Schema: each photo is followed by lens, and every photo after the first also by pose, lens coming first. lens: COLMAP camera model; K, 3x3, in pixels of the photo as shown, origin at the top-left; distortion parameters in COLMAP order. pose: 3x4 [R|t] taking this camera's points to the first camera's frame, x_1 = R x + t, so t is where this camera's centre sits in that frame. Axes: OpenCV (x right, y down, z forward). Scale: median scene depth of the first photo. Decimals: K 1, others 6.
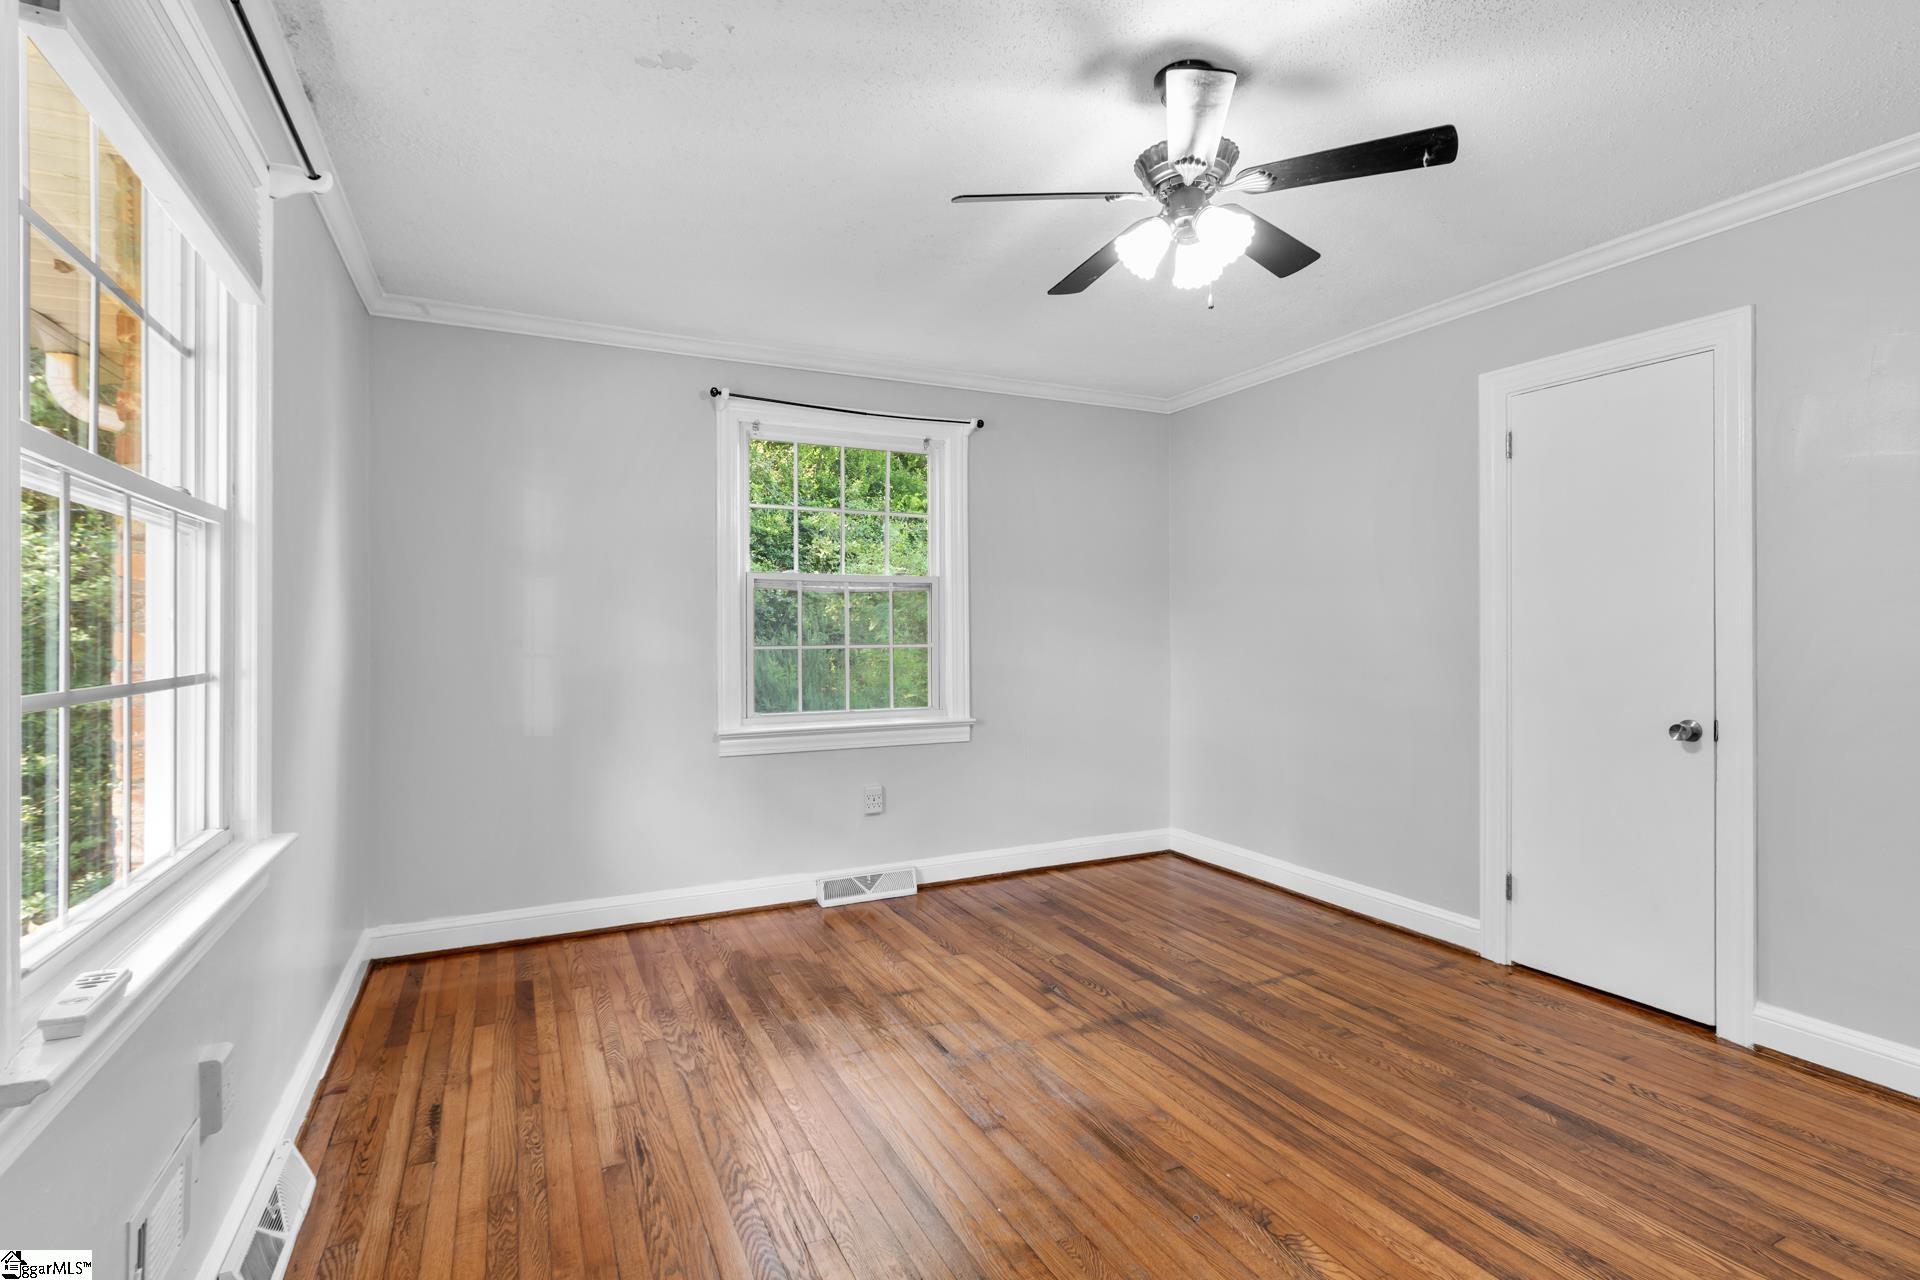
lens RADIAL K [[902.7, 0, 954.2], [0, 902.7, 630.9], [0, 0, 1]] dist [0.001486, -0.000810]
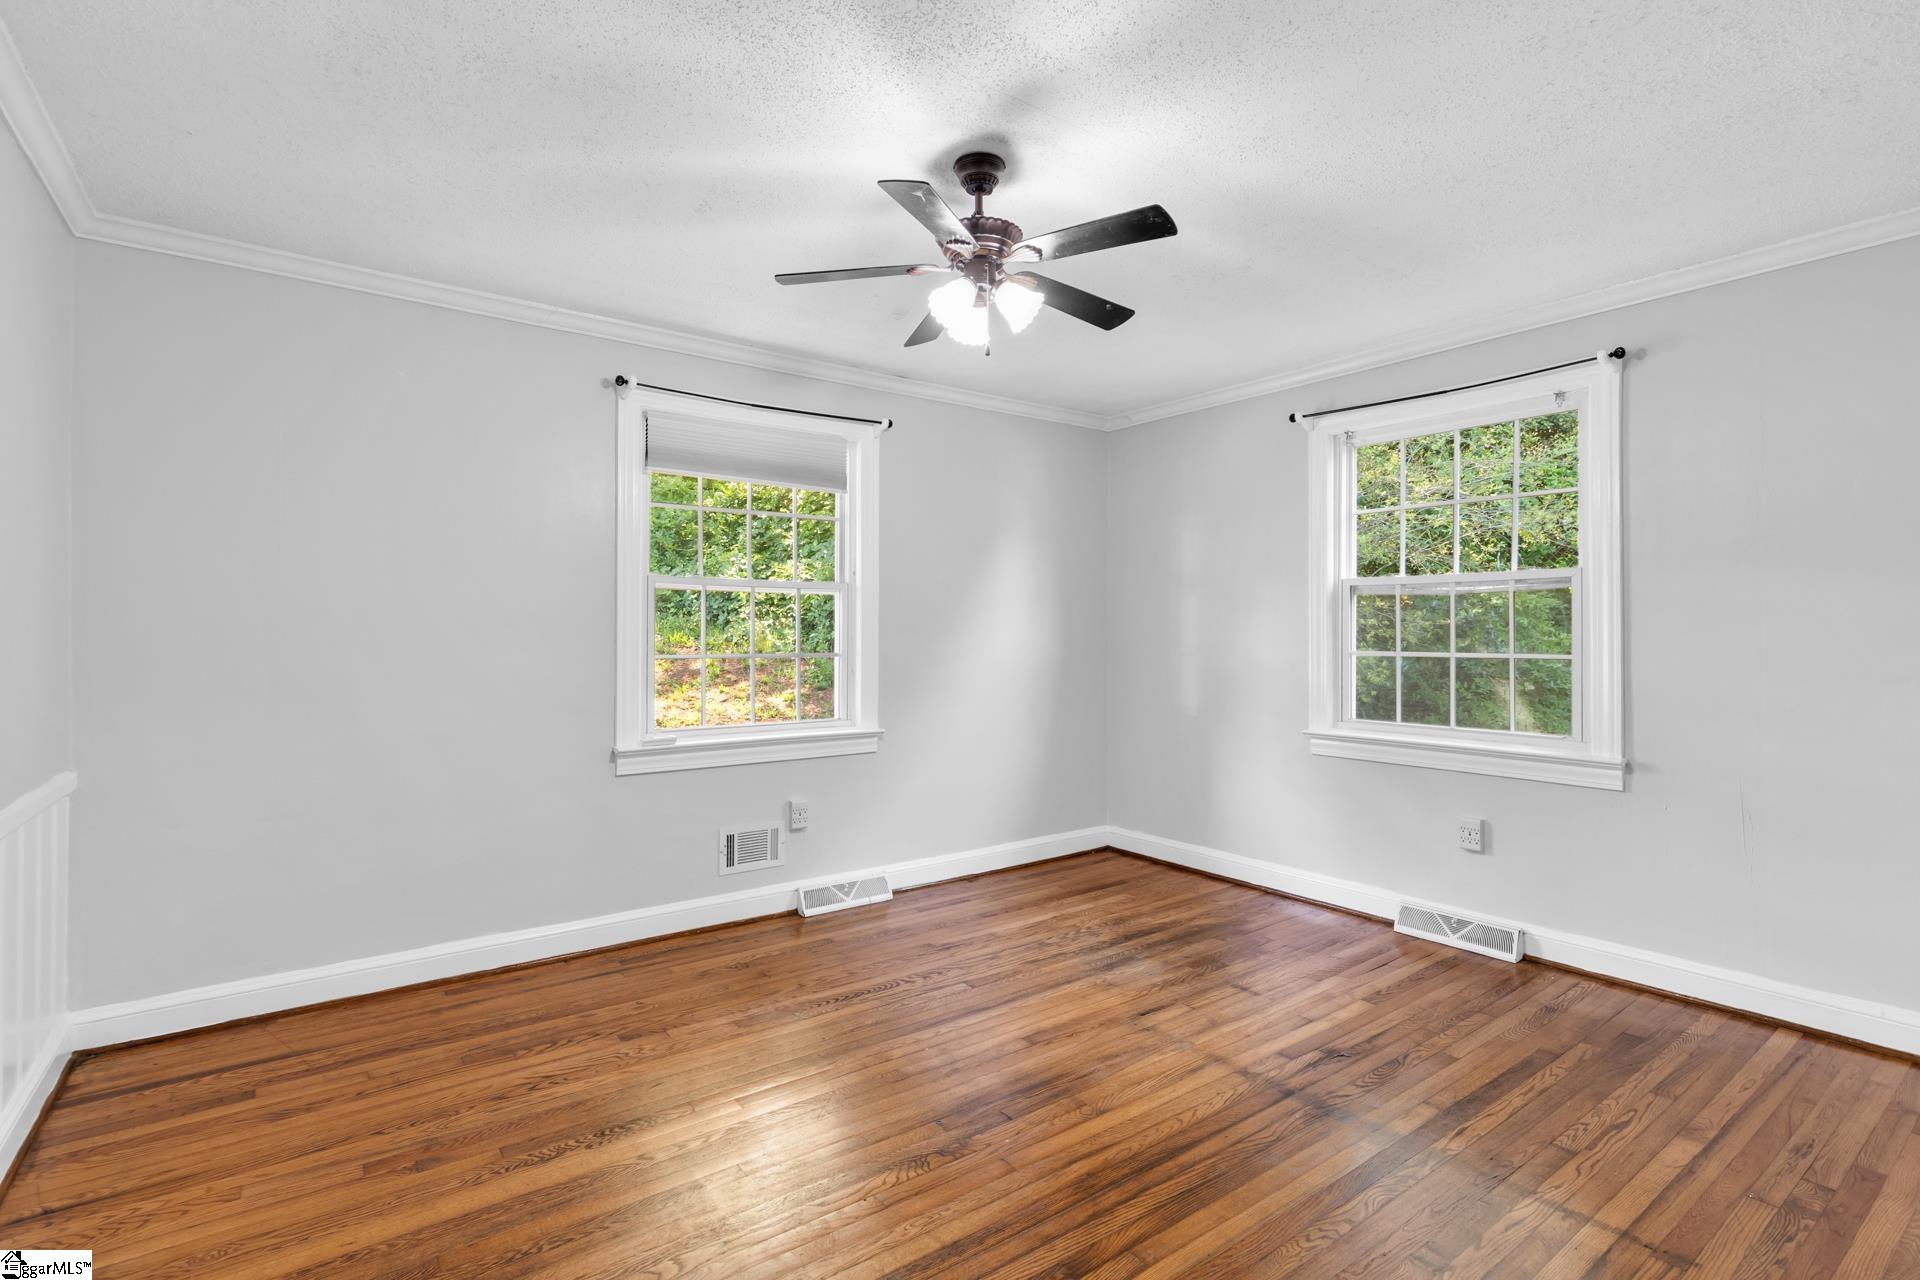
lens RADIAL K [[902.7, 0, 954.2], [0, 902.7, 630.9], [0, 0, 1]] dist [0.001486, -0.000810]
pose [[0.180385, 0.000336, -0.983596, 0.884987], [0.000005, 1.000000, 0.000343, -0.009143], [0.983596, -0.000067, 0.180385, 0.479239]]
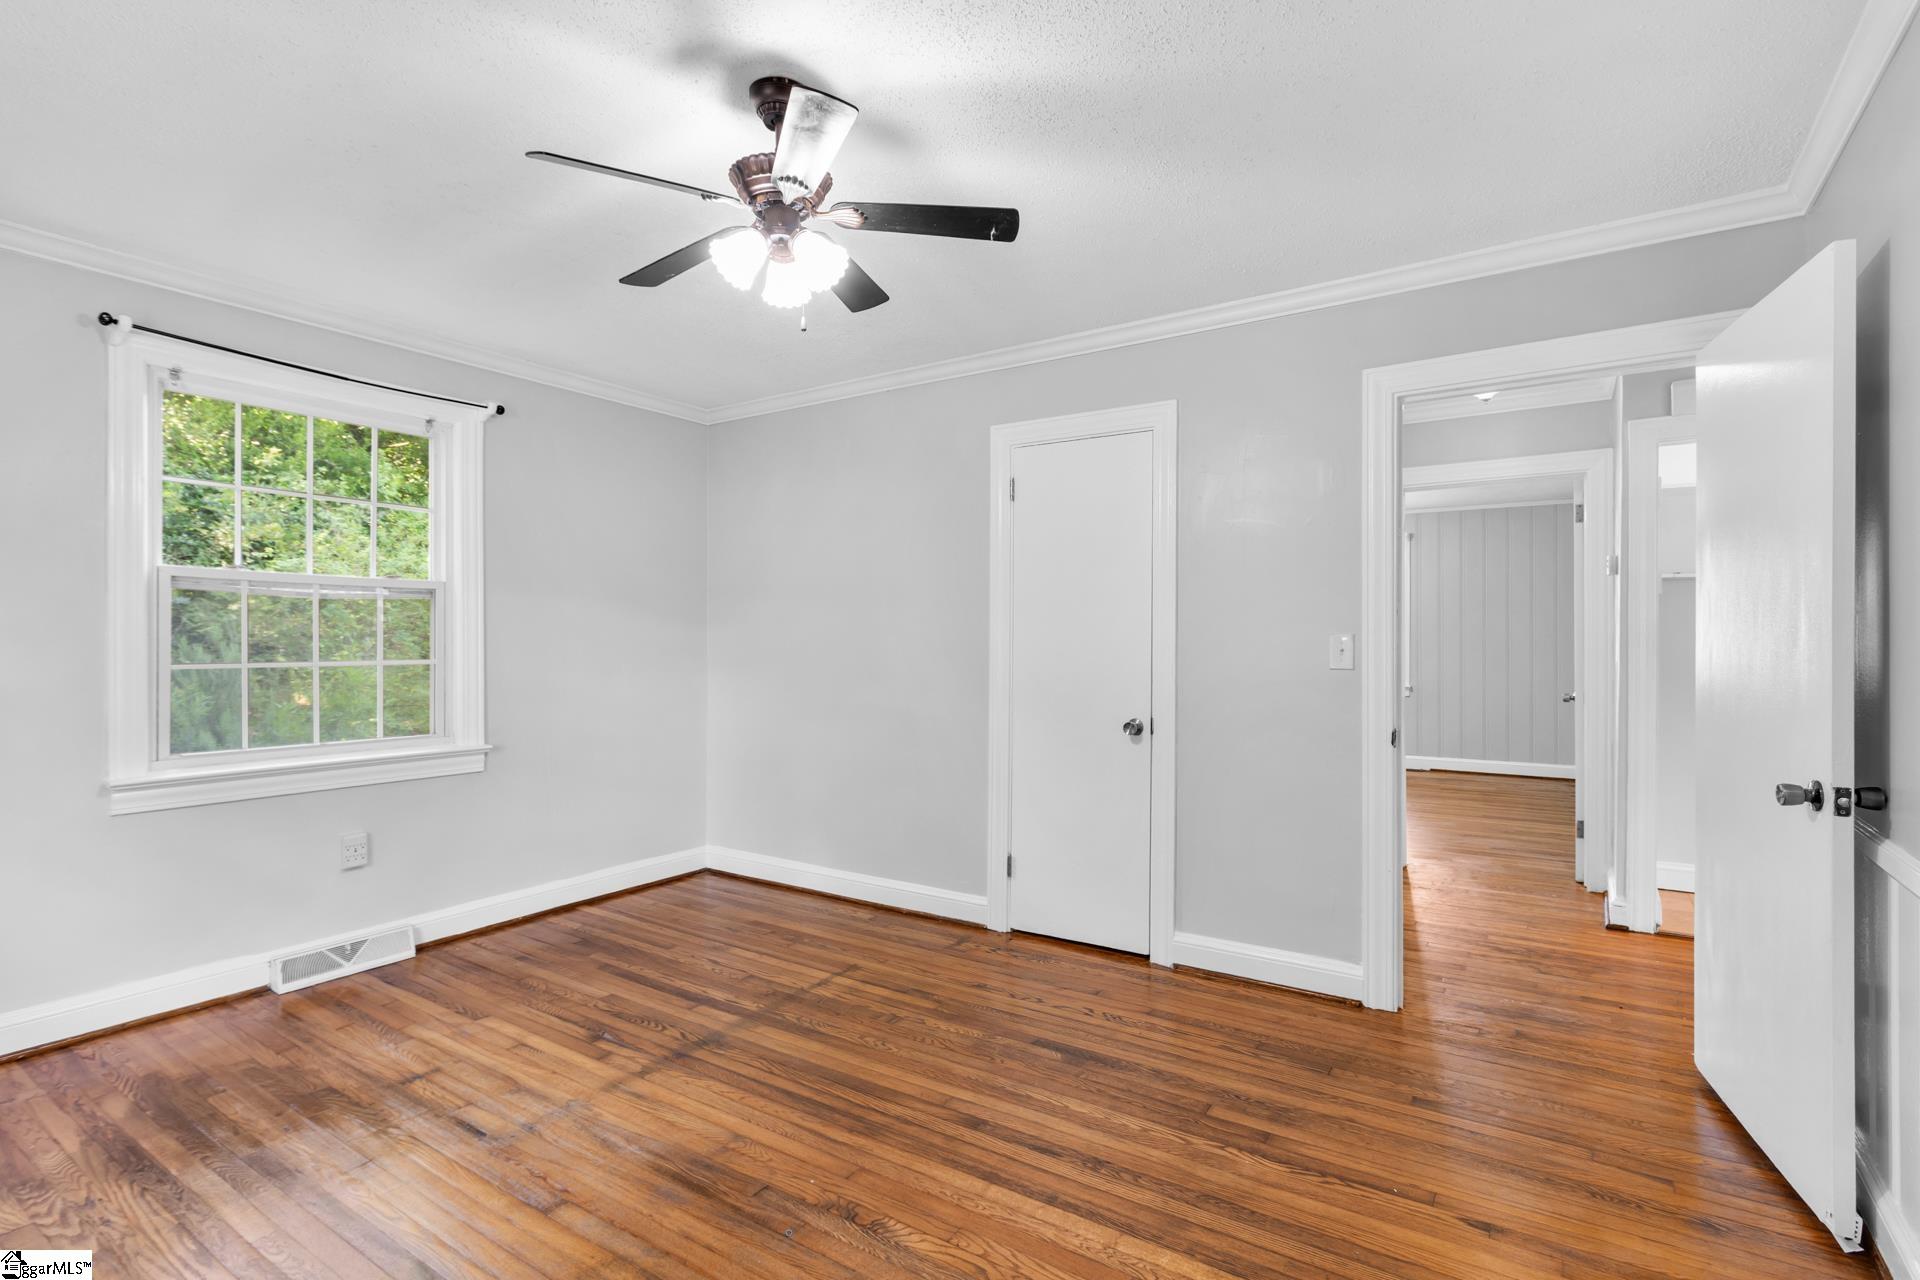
lens RADIAL K [[906.7, 0, 942.6], [0, 906.7, 645.9], [0, 0, 1]] dist [0.003093, -0.001055]
pose [[0.864609, 0.002866, 0.502438, -0.056269], [-0.004243, 0.999990, 0.001596, -0.003835], [-0.502428, -0.003512, 0.864612, 0.025338]]
